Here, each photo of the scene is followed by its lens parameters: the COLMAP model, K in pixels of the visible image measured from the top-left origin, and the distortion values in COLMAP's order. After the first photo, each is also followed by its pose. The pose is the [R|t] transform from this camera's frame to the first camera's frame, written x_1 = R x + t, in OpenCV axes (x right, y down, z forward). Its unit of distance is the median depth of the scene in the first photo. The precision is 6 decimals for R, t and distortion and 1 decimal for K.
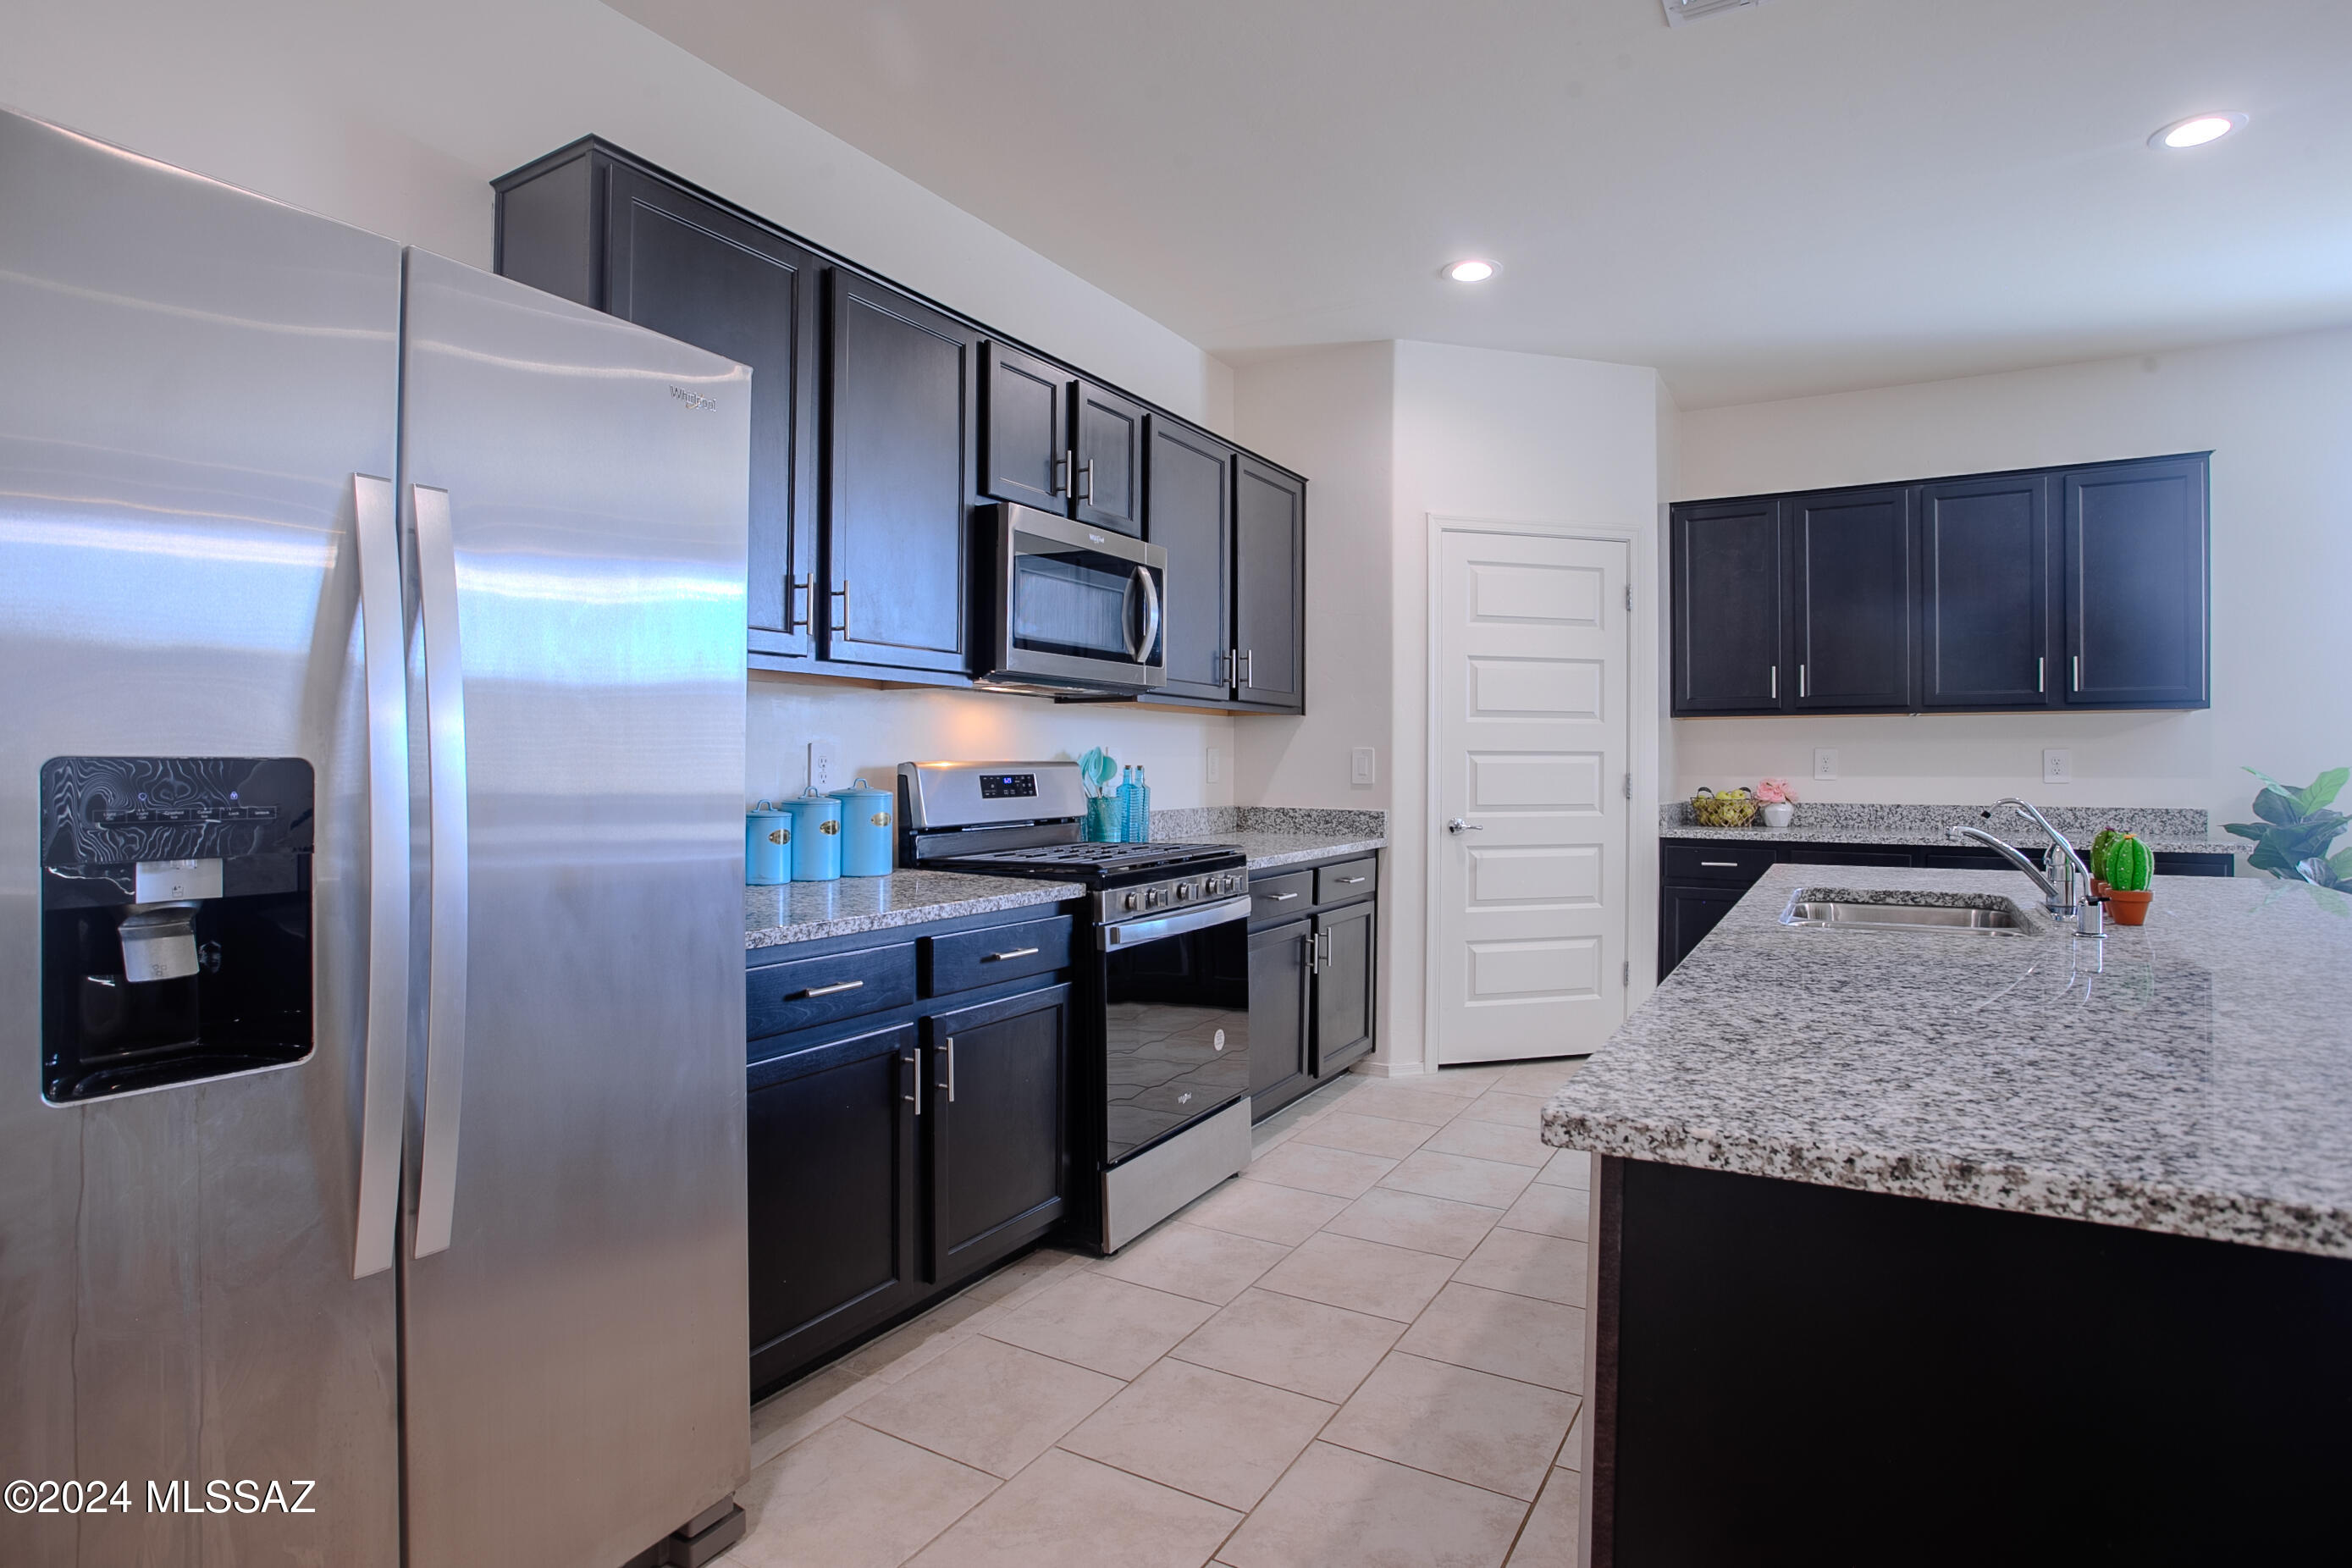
lens RADIAL K [[1225.5, 0, 1181.7], [0, 1225.5, 767.4], [0, 0, 1]] dist [-0.002950, -0.000118]
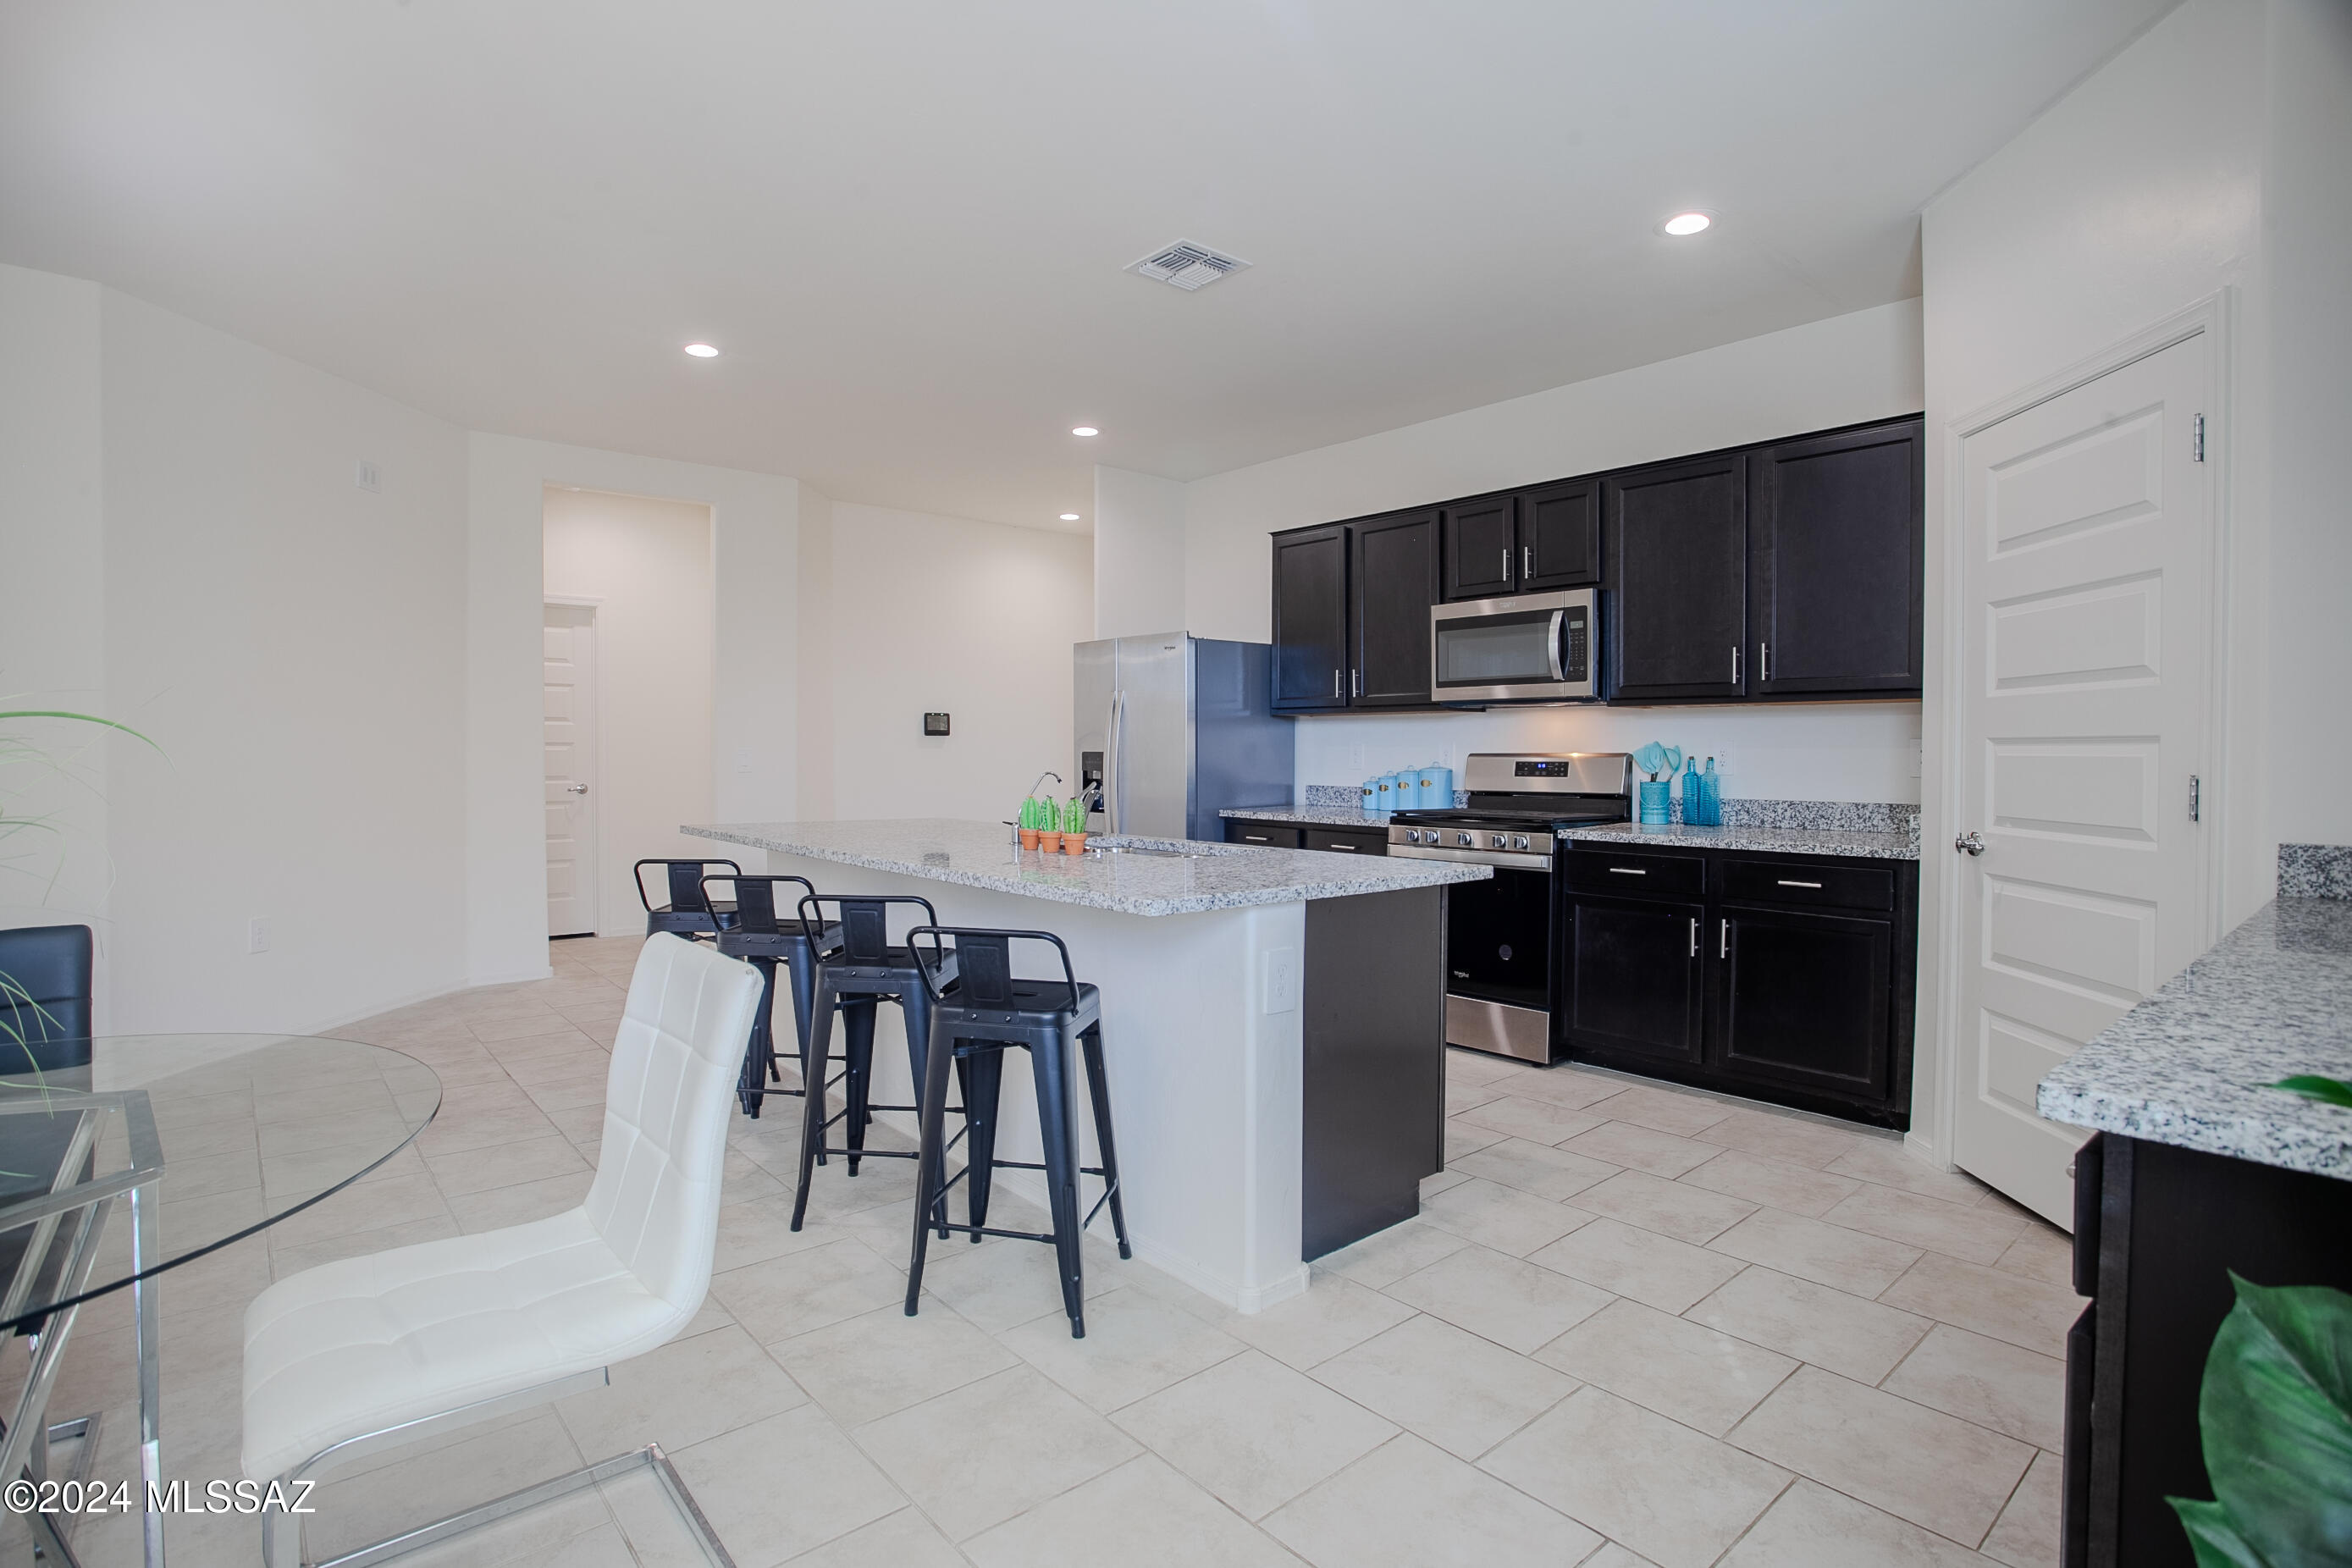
lens RADIAL K [[1150.0, 0, 1156.8], [0, 1150.0, 779.7], [0, 0, 1]] dist [-0.036409, 0.023663]
pose [[-0.350651, 0.021786, -0.936253, 1.004108], [-0.003375, 0.999693, 0.024526, -0.003810], [0.936500, 0.011760, -0.350470, 0.782972]]
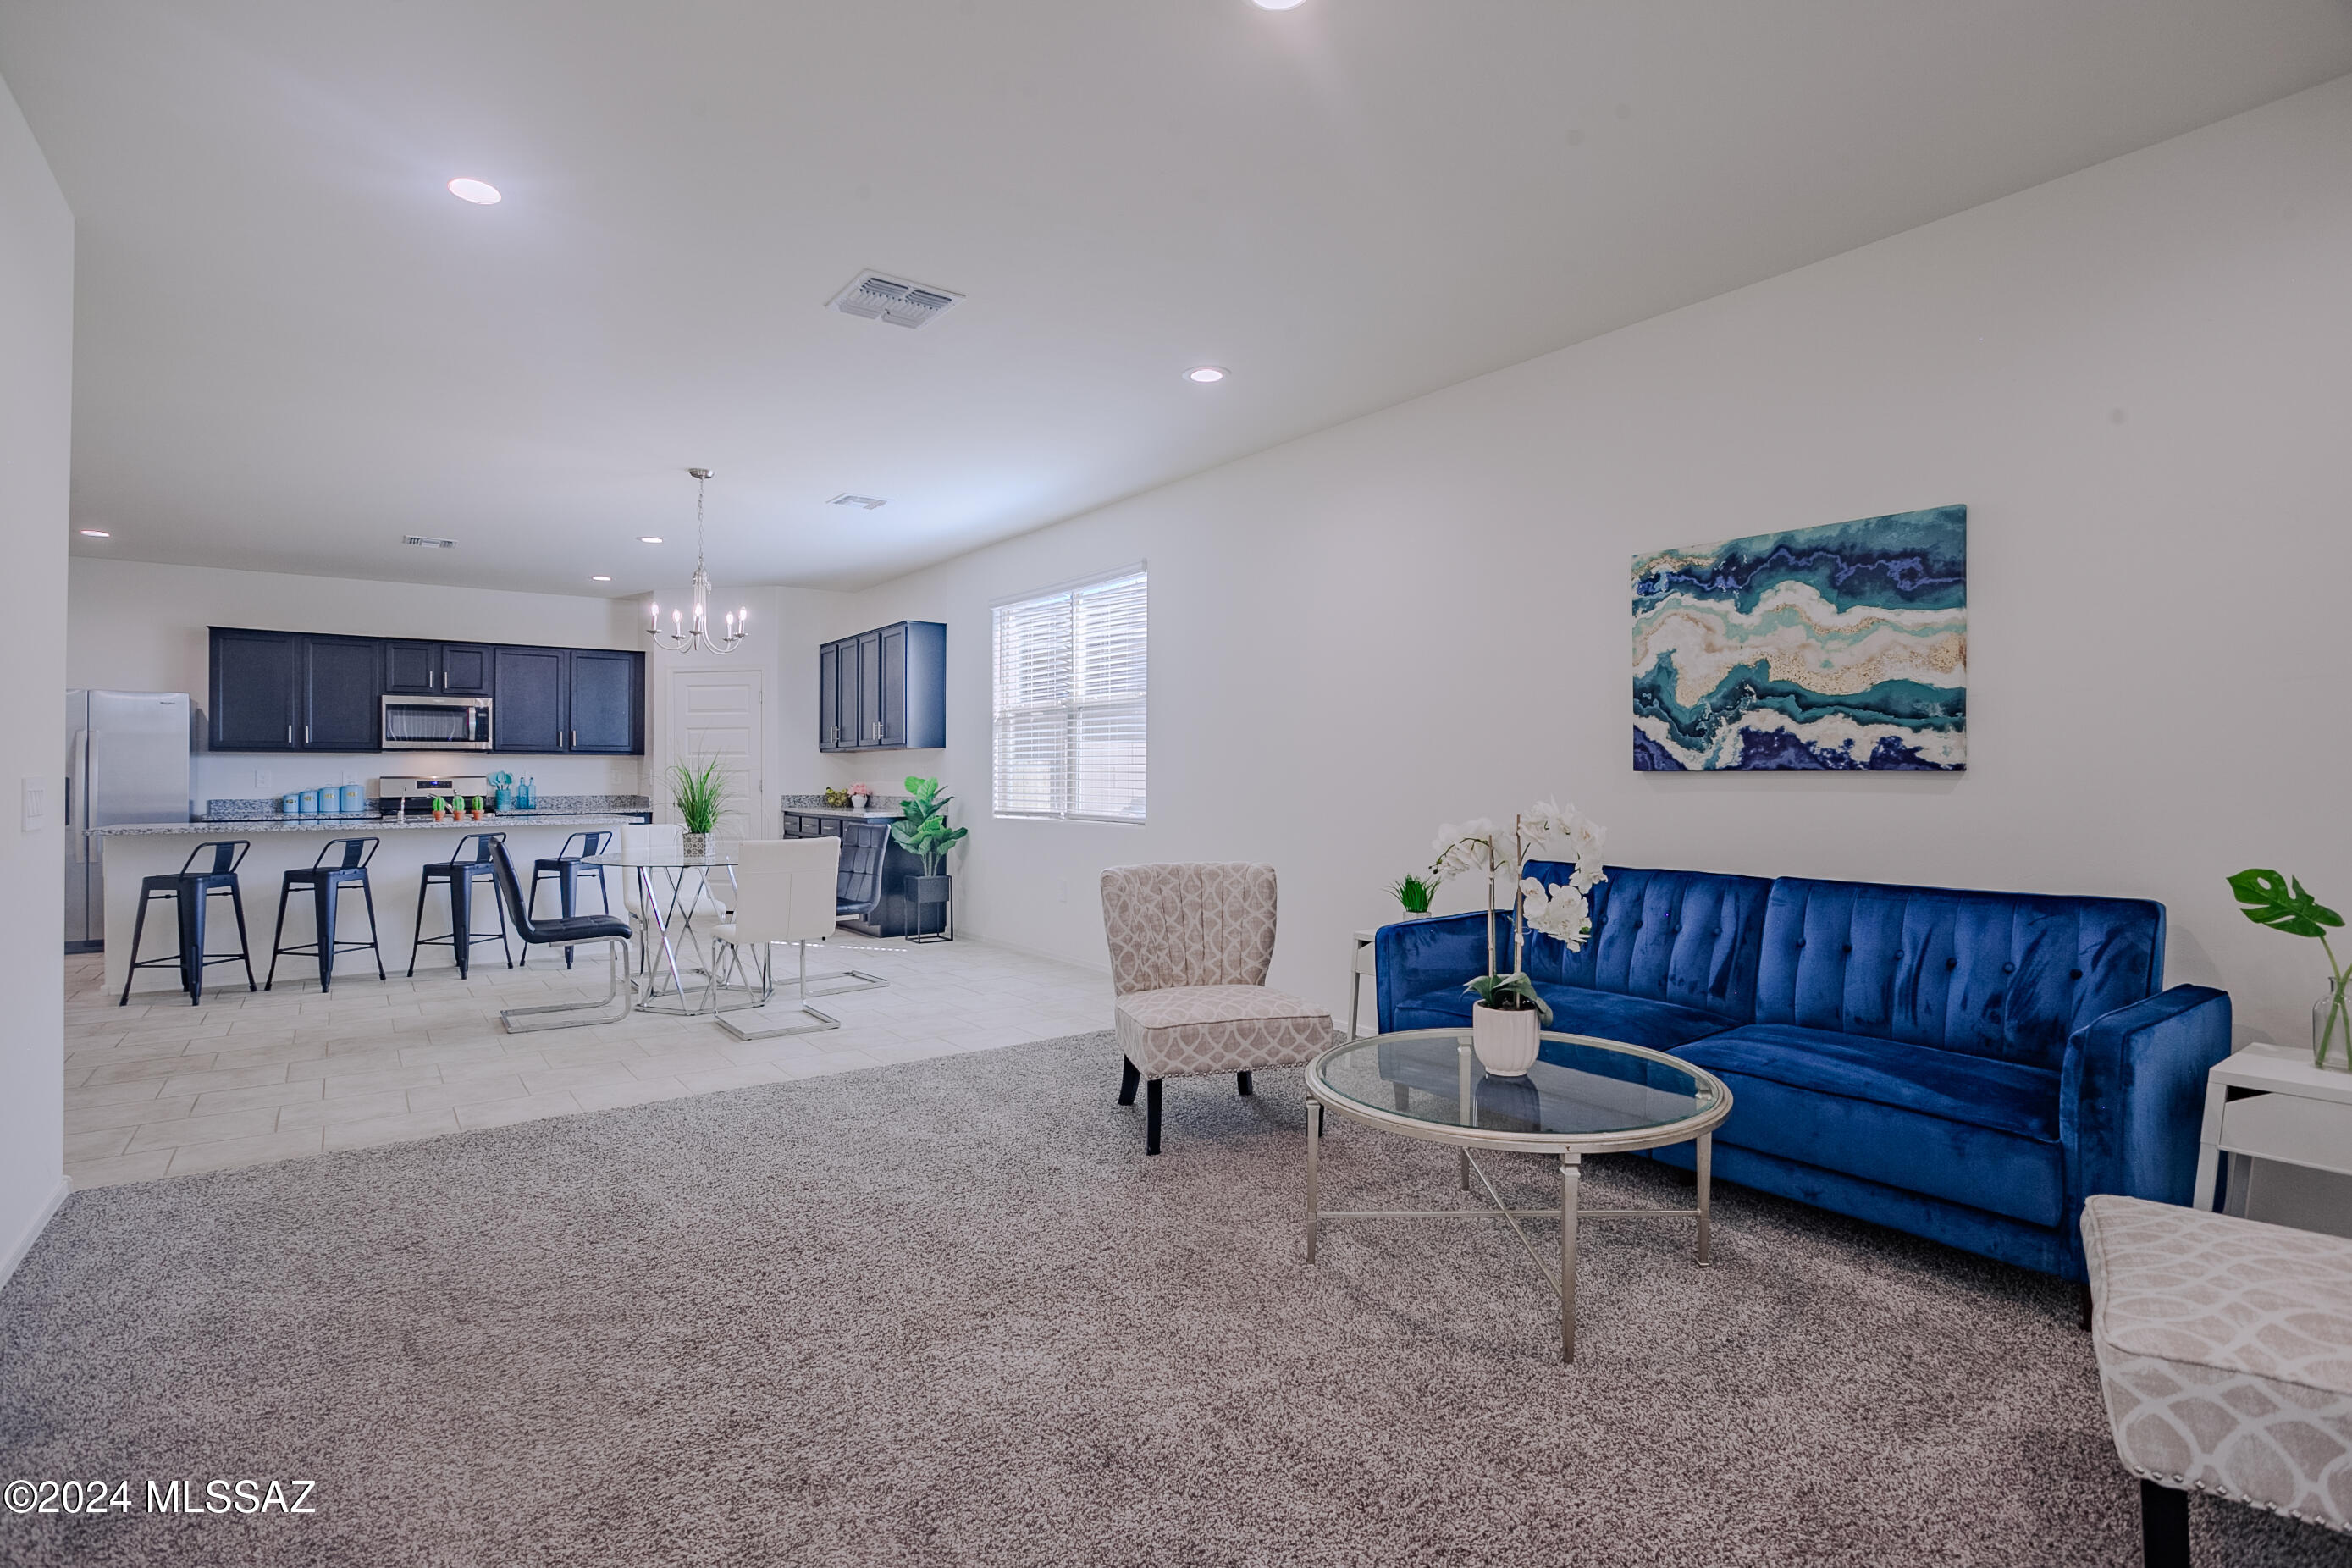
lens RADIAL K [[1169.8, 0, 1158.1], [0, 1169.8, 771.9], [0, 0, 1]] dist [-0.063537, 0.049481]
pose [[0.906542, -0.004534, -0.422091, 1.898297], [0.003206, 0.999987, -0.003855, 0.000556], [0.422104, 0.002142, 0.906545, -0.546963]]
